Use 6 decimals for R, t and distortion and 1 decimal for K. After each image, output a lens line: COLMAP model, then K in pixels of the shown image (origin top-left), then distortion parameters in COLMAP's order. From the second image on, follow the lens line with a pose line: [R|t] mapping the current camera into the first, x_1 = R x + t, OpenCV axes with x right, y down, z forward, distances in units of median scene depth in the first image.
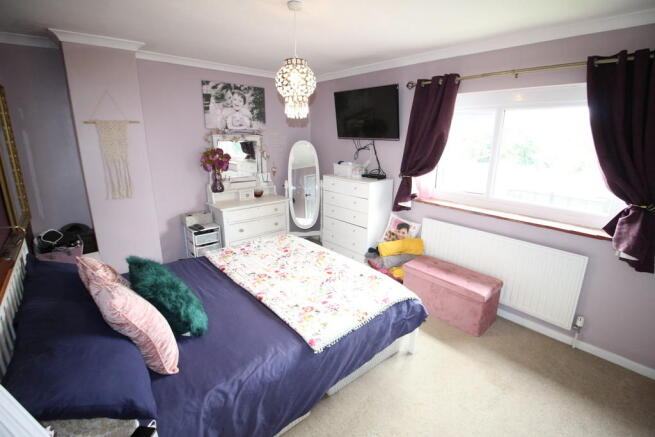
lens RADIAL K [[307.5, 0, 327.2], [0, 307.5, 217.6], [0, 0, 1]] dist [-0.002345, -0.000309]
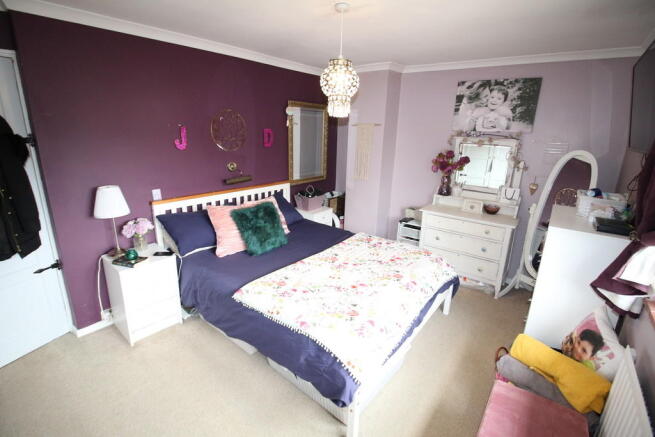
lens RADIAL K [[307.5, 0, 327.2], [0, 307.5, 213.6], [0, 0, 1]] dist [-0.002345, -0.000309]
pose [[0.190185, 0.258335, -0.947150, 0.524958], [-0.283844, 0.938025, 0.198851, -0.119276], [0.939820, 0.231024, 0.251725, 0.428222]]
